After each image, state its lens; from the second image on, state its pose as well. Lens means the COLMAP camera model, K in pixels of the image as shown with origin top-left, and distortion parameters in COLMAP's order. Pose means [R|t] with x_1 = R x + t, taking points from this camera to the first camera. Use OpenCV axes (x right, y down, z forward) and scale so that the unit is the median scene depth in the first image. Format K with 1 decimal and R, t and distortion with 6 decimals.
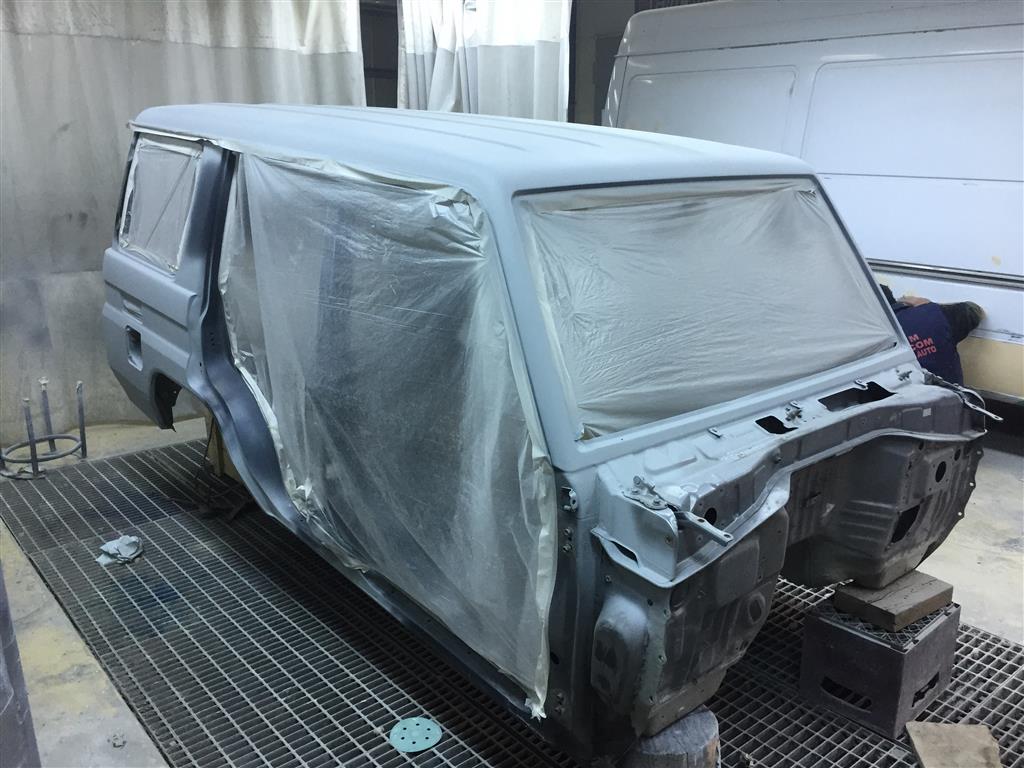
lens RADIAL K [[876.3, 0, 513.0], [0, 876.3, 384.8], [0, 0, 1]] dist [0.080029, -0.097001]
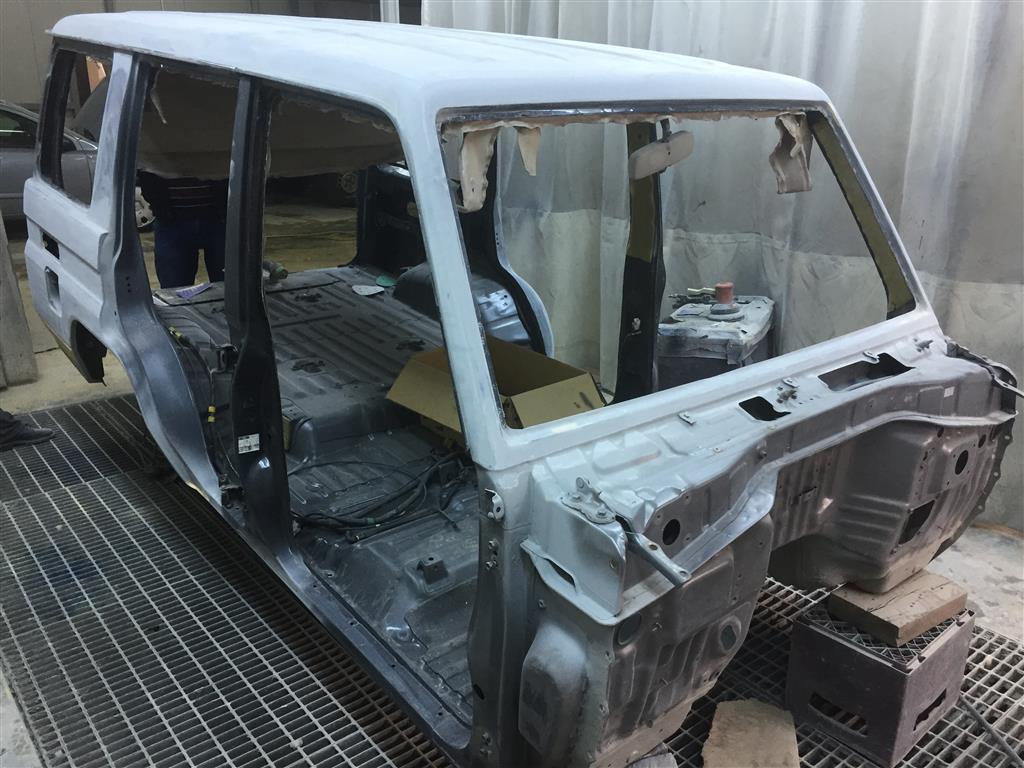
lens RADIAL K [[876.3, 0, 512.5], [0, 876.3, 384.0], [0, 0, 1]] dist [0.080029, -0.097001]
pose [[0.999768, 0.019338, -0.009458, 0.063645], [-0.018706, 0.997841, 0.062958, -0.020721], [0.010655, -0.062766, 0.997971, 0.161637]]
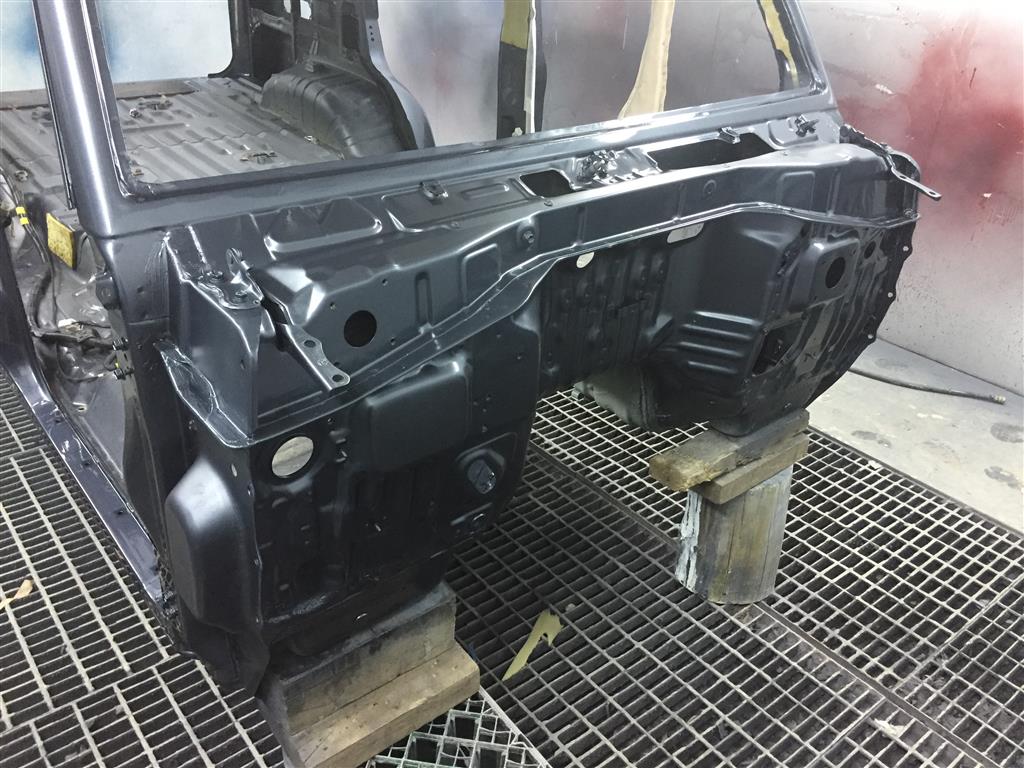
lens RADIAL K [[876.3, 0, 512.5], [0, 876.3, 376.2], [0, 0, 1]] dist [0.080029, -0.097001]
pose [[0.999480, 0.031331, -0.007580, 0.243852], [-0.029226, 0.979986, 0.196909, 0.049660], [0.013597, -0.196586, 0.980392, 0.326121]]
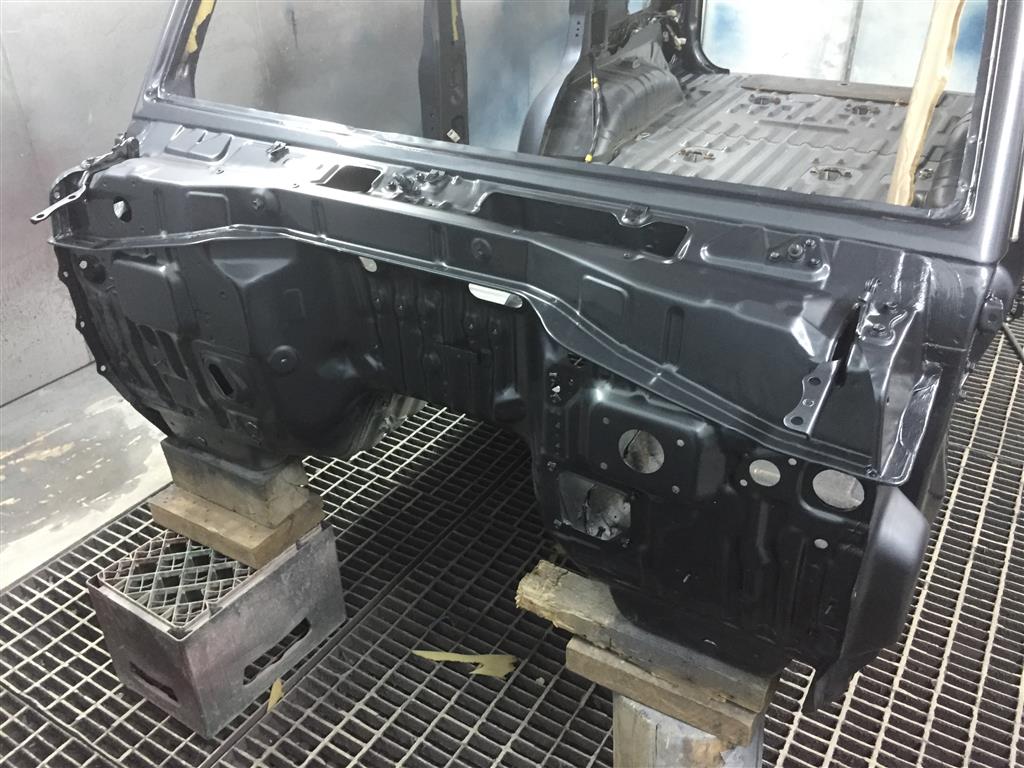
lens RADIAL K [[876.3, 0, 509.1], [0, 876.3, 388.6], [0, 0, 1]] dist [0.080029, -0.097001]
pose [[0.315520, 0.458075, -0.831032, 0.813923], [-0.267402, 0.883197, 0.385303, -0.084943], [0.910463, 0.100649, 0.401157, 0.750118]]
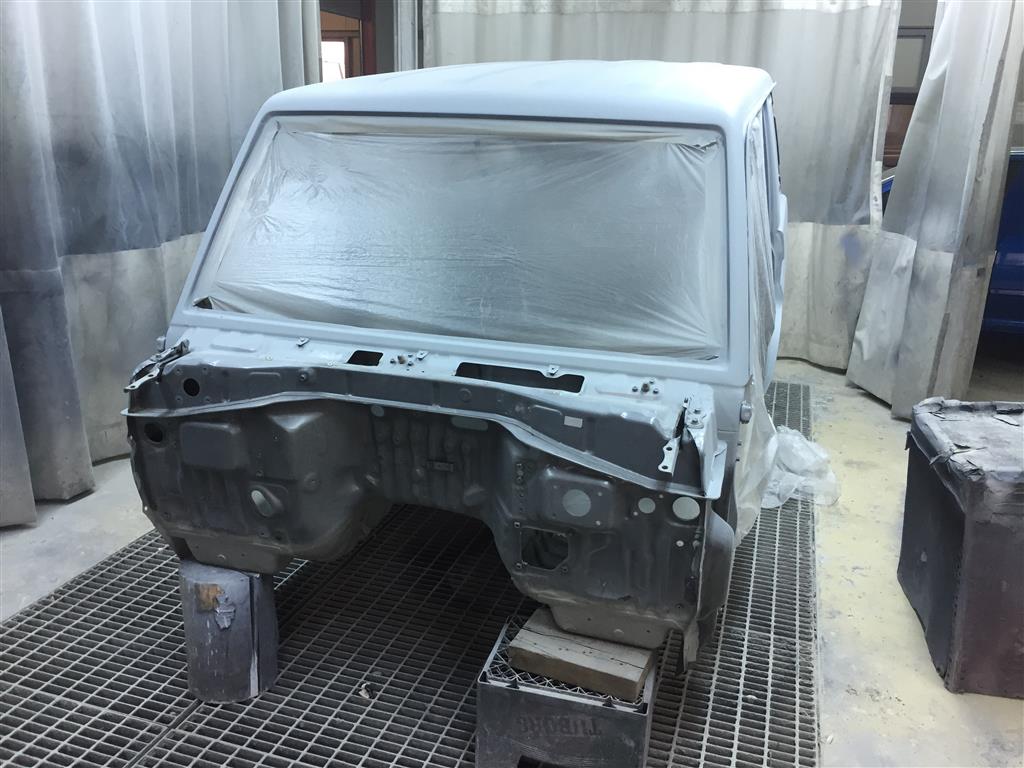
lens RADIAL K [[876.3, 0, 514.5], [0, 876.3, 389.6], [0, 0, 1]] dist [0.080029, -0.097001]
pose [[0.529697, 0.270111, -0.804028, 1.040971], [-0.253721, 0.954992, 0.153675, -0.101522], [0.809349, 0.122598, 0.574390, 0.495995]]
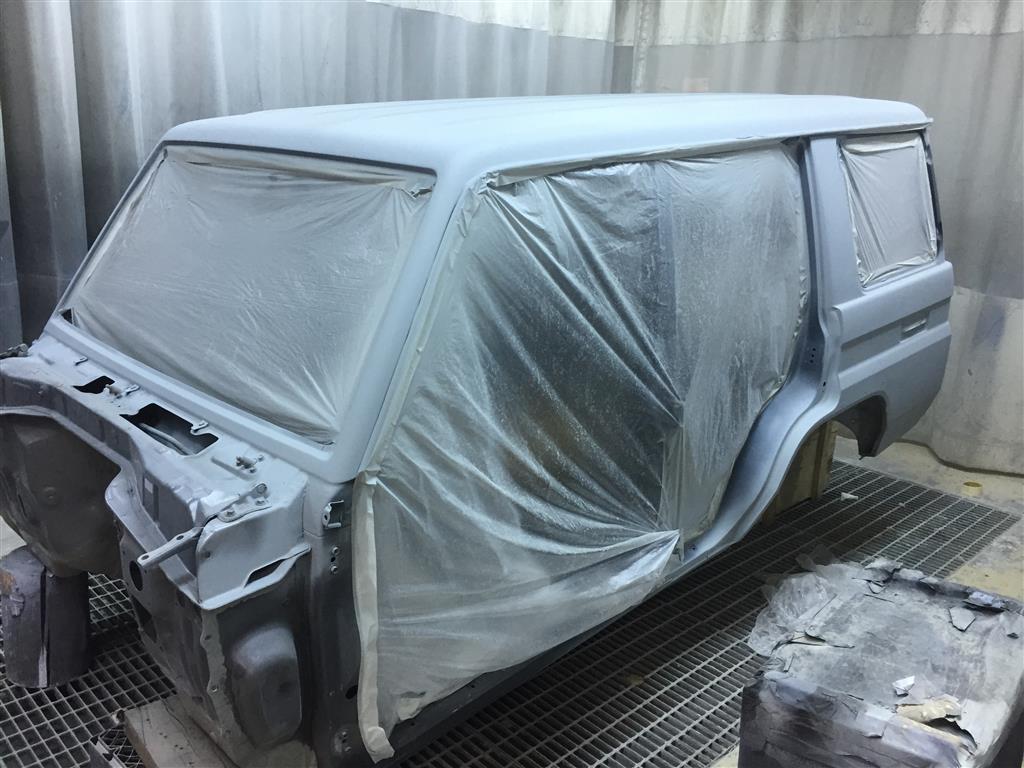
lens RADIAL K [[876.3, 0, 508.0], [0, 876.3, 389.3], [0, 0, 1]] dist [0.080029, -0.097001]
pose [[0.065976, 0.286868, -0.955696, 1.120026], [-0.311415, 0.915862, 0.253413, -0.303165], [0.947981, 0.280899, 0.149759, 1.124569]]
